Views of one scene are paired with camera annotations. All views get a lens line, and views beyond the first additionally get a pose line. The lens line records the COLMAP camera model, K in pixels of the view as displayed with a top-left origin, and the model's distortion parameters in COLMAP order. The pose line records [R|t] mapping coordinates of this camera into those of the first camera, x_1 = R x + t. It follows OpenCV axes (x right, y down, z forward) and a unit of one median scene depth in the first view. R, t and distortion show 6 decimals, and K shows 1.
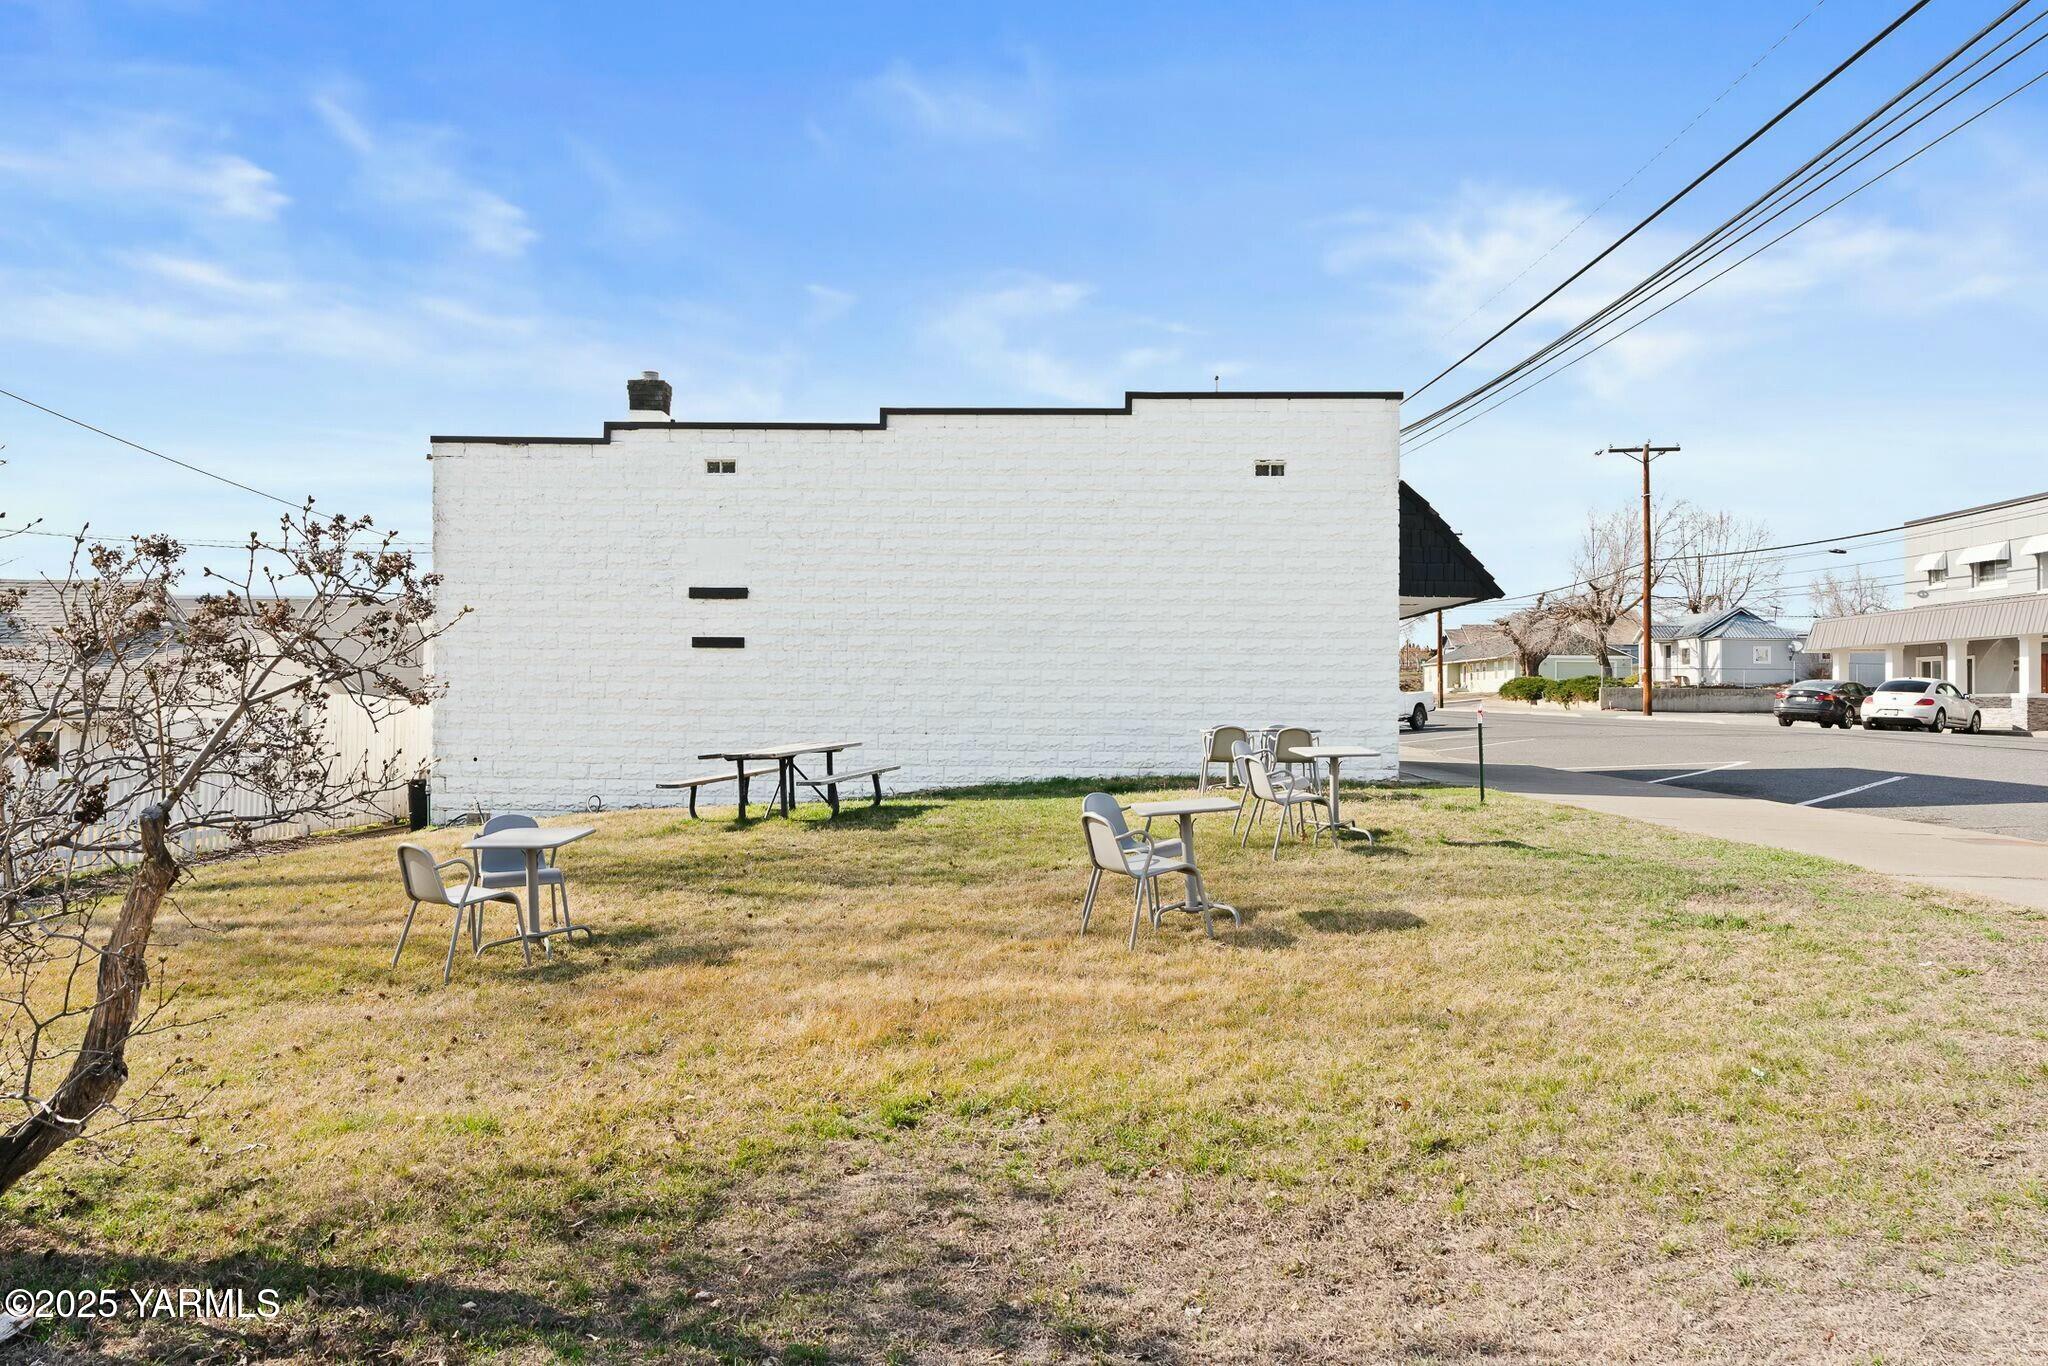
lens RADIAL K [[966.6, 0, 1024.2], [0, 966.6, 702.5], [0, 0, 1]] dist [-0.008908, 0.004746]
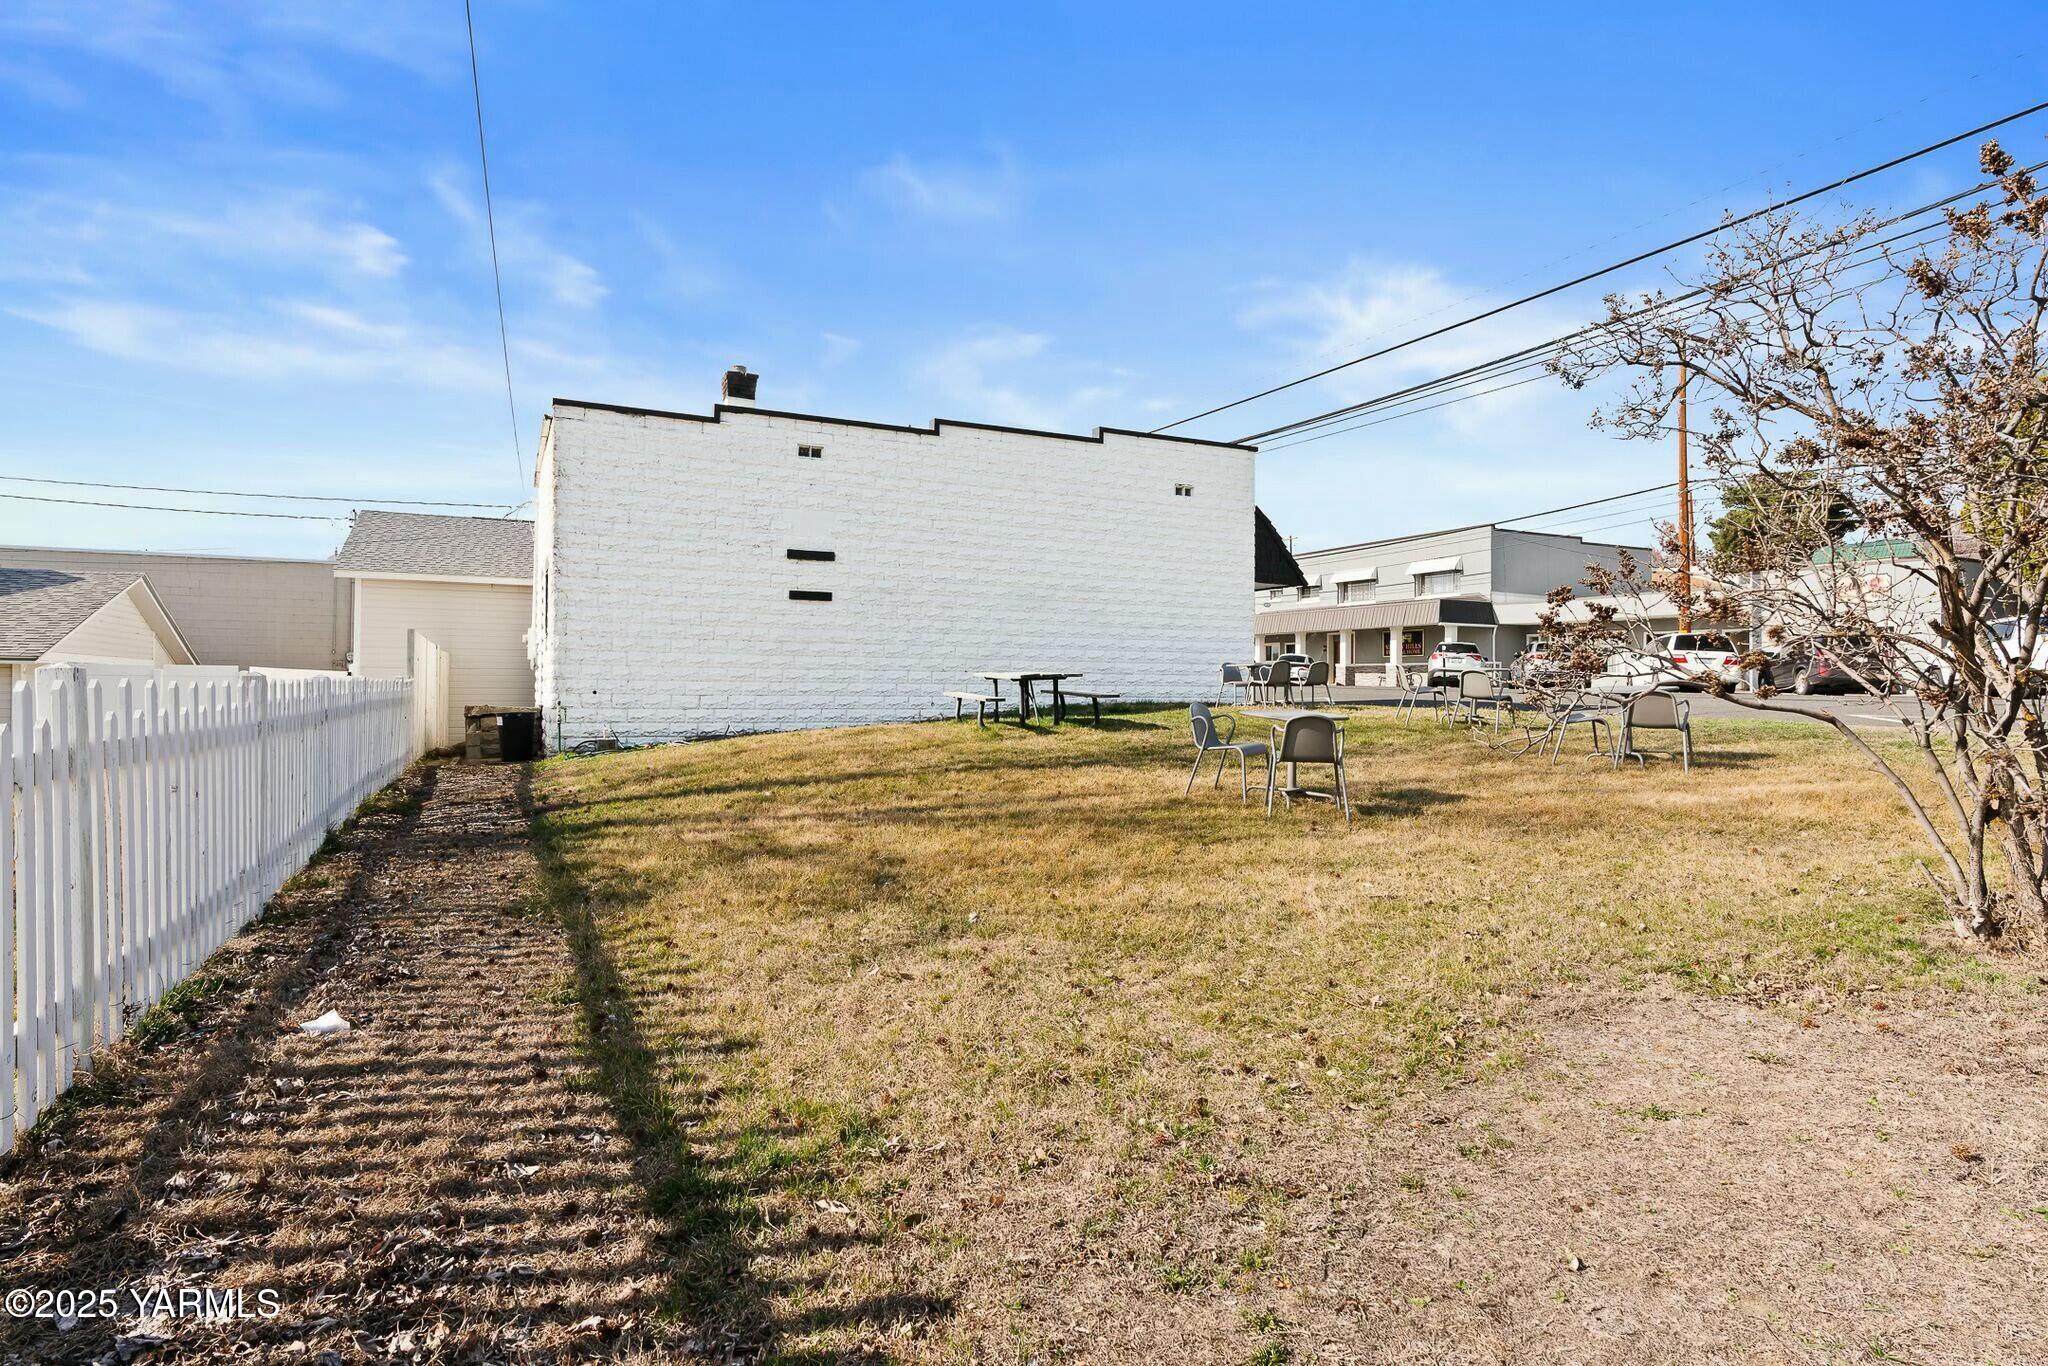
lens RADIAL K [[966.6, 0, 1023.8], [0, 966.6, 673.2], [0, 0, 1]] dist [-0.008908, 0.004746]
pose [[0.909291, 0.004347, 0.416139, -0.576070], [-0.002754, 0.999986, -0.004429, 0.040011], [-0.416153, 0.002881, 0.909290, -0.220313]]
